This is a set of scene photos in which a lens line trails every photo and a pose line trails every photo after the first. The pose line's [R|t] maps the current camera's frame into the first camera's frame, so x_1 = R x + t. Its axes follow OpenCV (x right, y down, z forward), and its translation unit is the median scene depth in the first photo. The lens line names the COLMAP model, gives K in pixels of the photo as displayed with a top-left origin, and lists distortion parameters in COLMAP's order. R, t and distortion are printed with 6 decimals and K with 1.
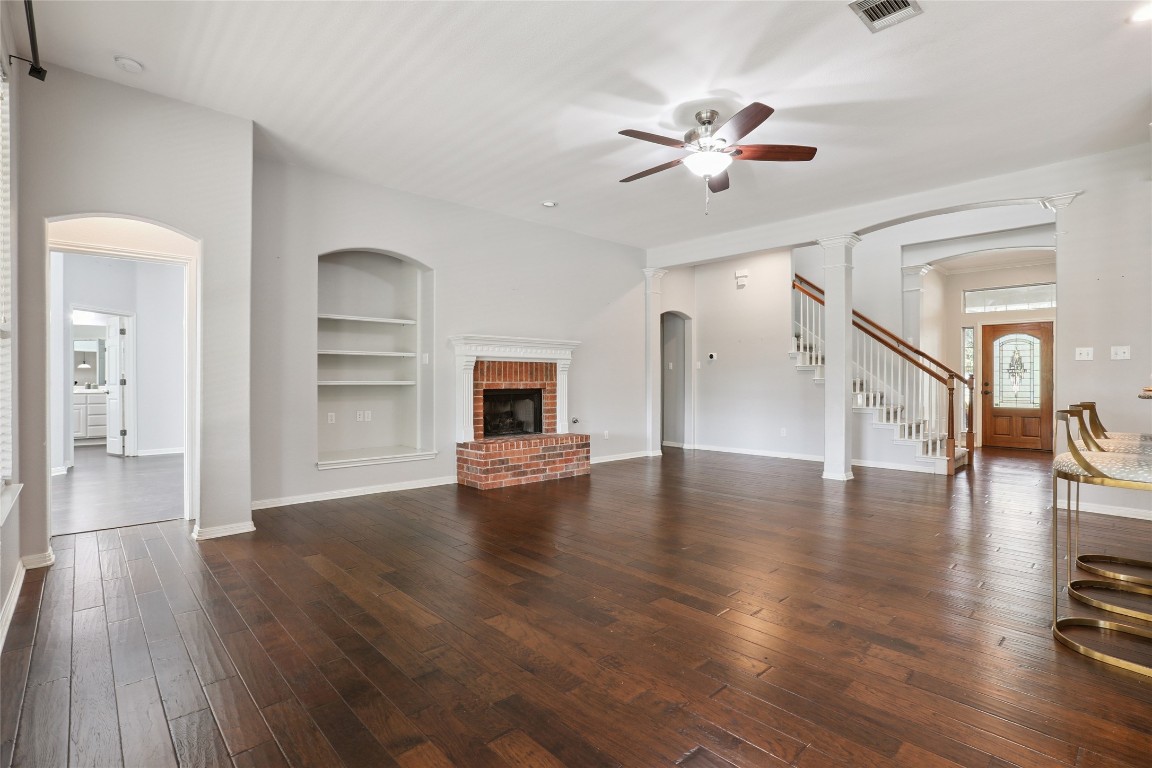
lens RADIAL K [[535.9, 0, 562.1], [0, 535.9, 382.7], [0, 0, 1]] dist [-0.044150, 0.014954]
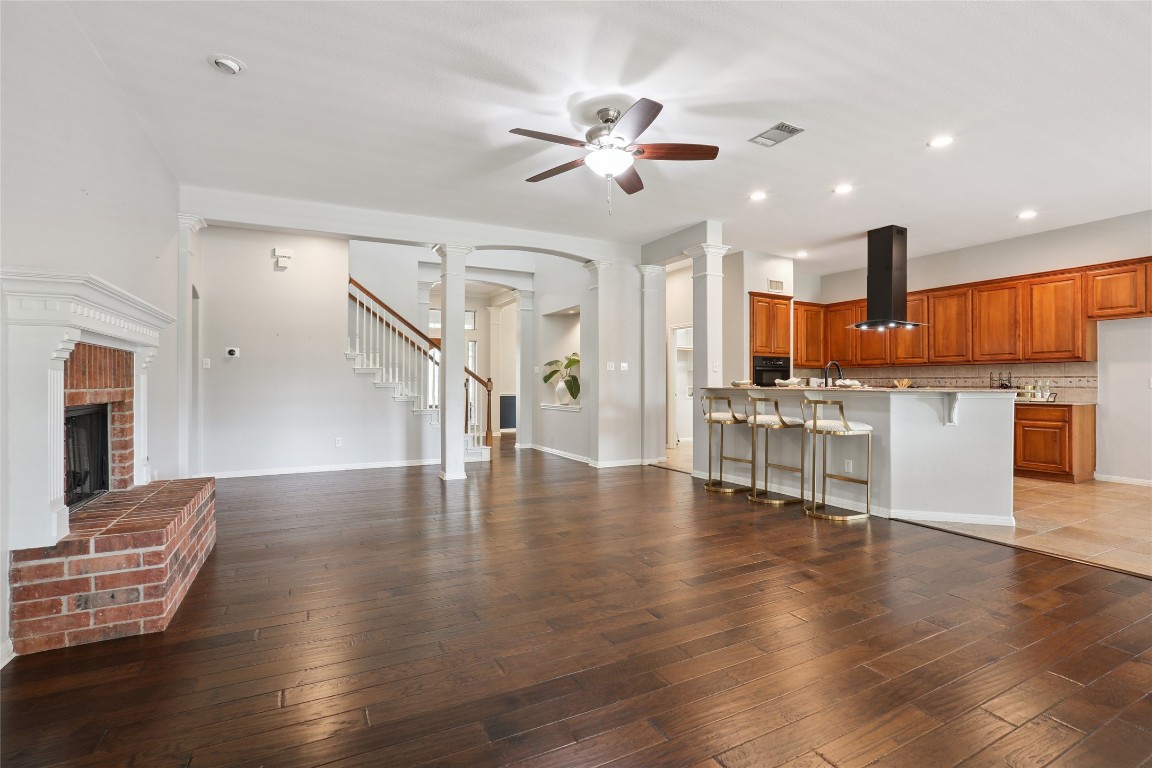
lens RADIAL K [[535.9, 0, 552.8], [0, 535.9, 384.1], [0, 0, 1]] dist [-0.044150, 0.014954]
pose [[0.276412, -0.003154, 0.961034, -0.405889], [0.005614, 0.999983, 0.001668, -0.004175], [-0.961023, 0.004934, 0.276425, 0.482305]]
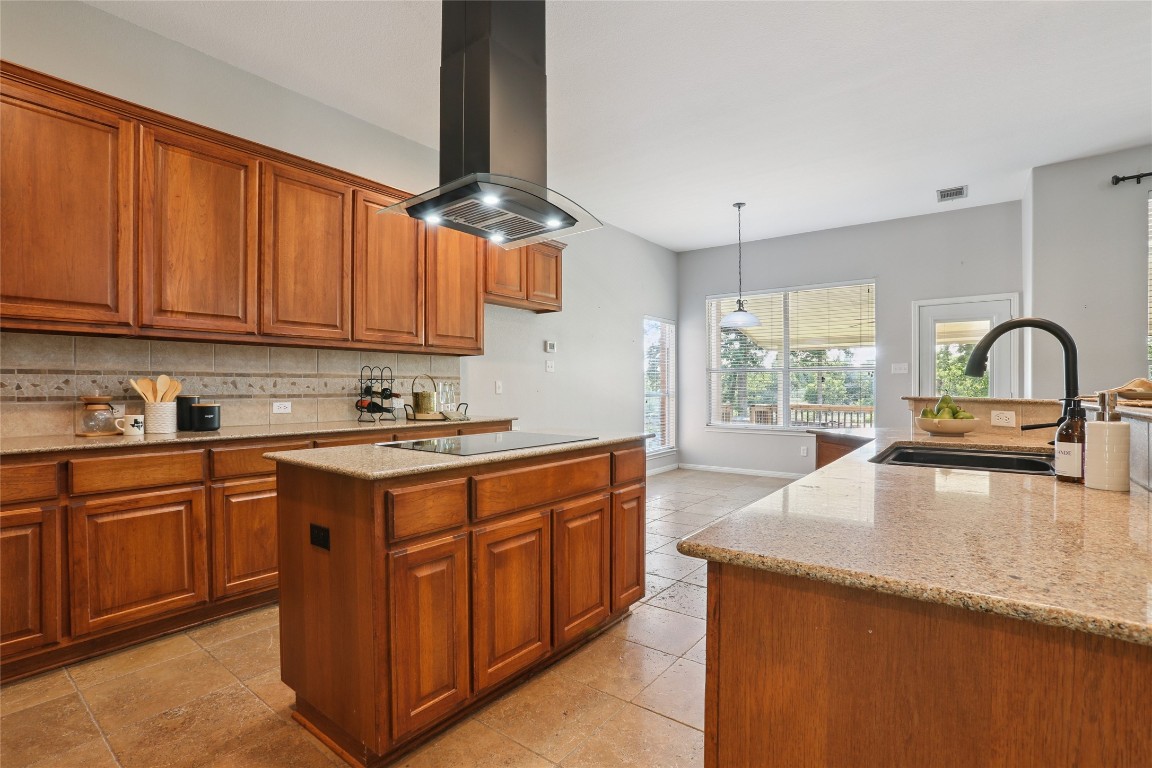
lens RADIAL K [[535.9, 0, 570.1], [0, 535.9, 385.1], [0, 0, 1]] dist [-0.044150, 0.014954]
pose [[-0.982731, -0.006819, -0.184913, 0.716349], [-0.007928, 0.999955, 0.005256, -0.005736], [0.184869, 0.006631, -0.982741, 0.499502]]
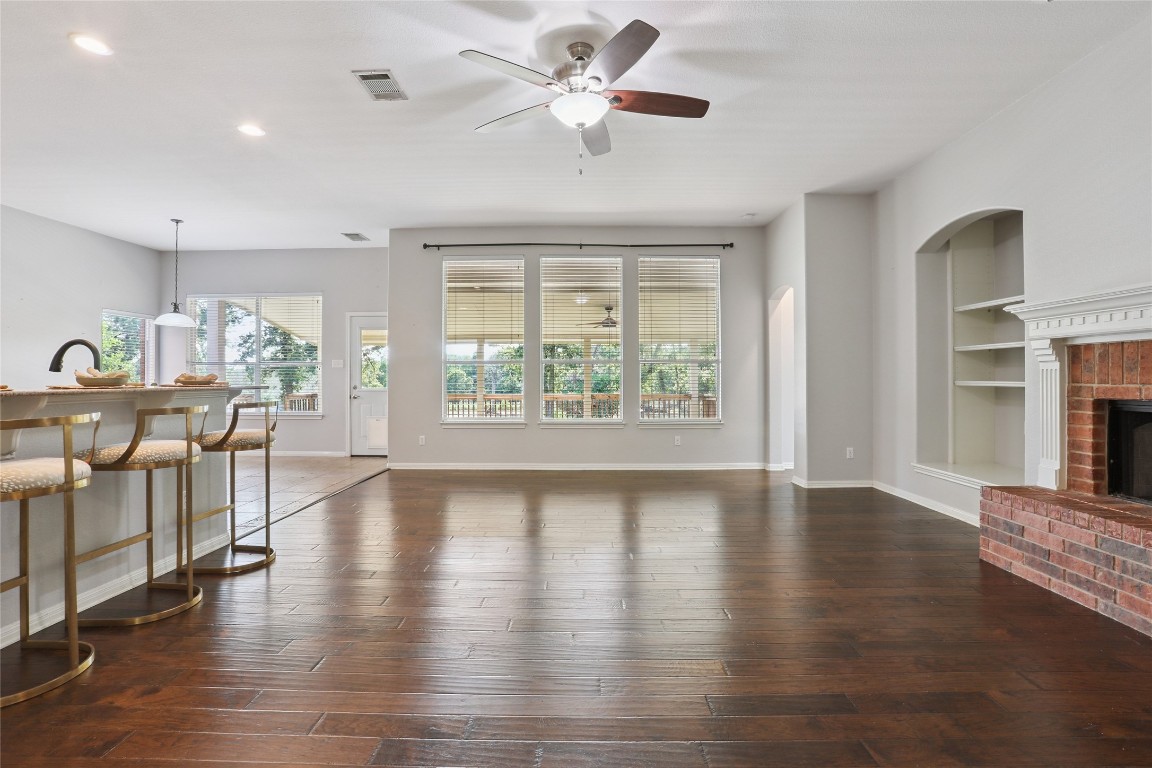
lens RADIAL K [[535.9, 0, 567.8], [0, 535.9, 372.6], [0, 0, 1]] dist [-0.044150, 0.014954]
pose [[-0.674933, -0.005887, -0.737856, 0.526150], [-0.003715, 0.999983, -0.004580, -0.008086], [0.737870, -0.000350, -0.674943, 0.895775]]
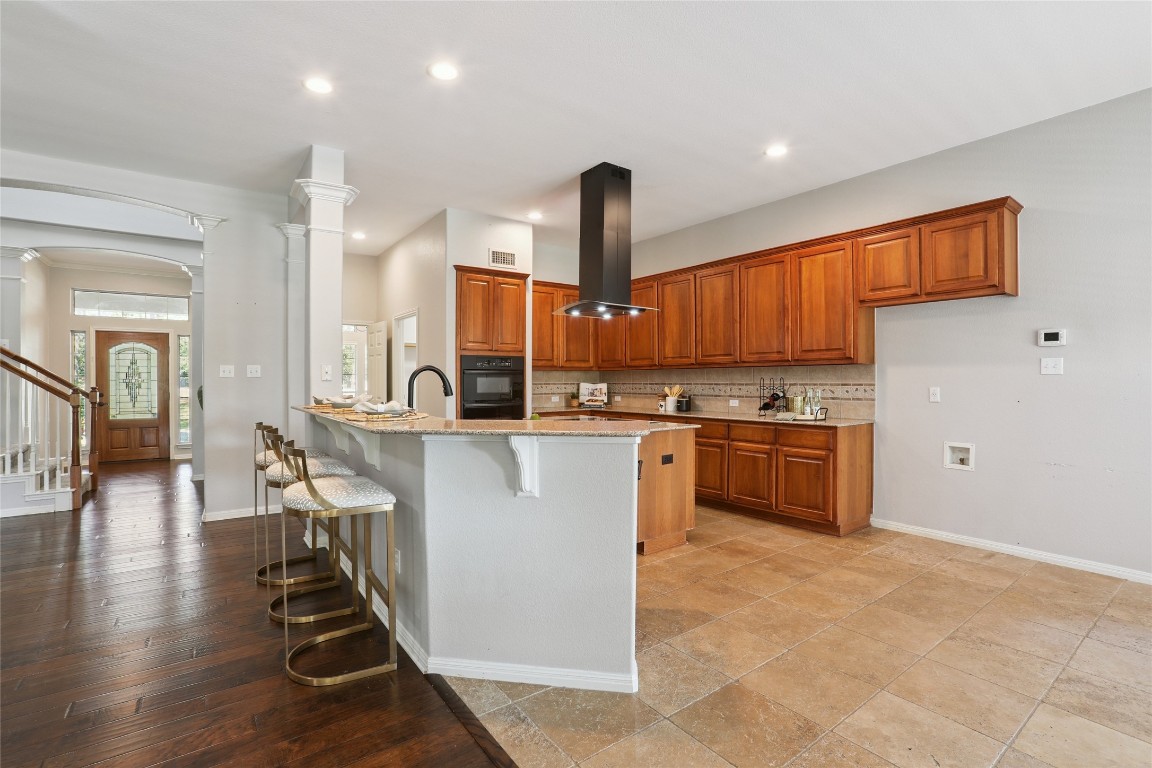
lens RADIAL K [[535.9, 0, 561.8], [0, 535.9, 385.7], [0, 0, 1]] dist [-0.044150, 0.014954]
pose [[0.124993, -0.016665, 0.992018, 0.013936], [0.013001, 0.999801, 0.015157, -0.024185], [-0.992072, 0.011003, 0.125185, 0.130739]]
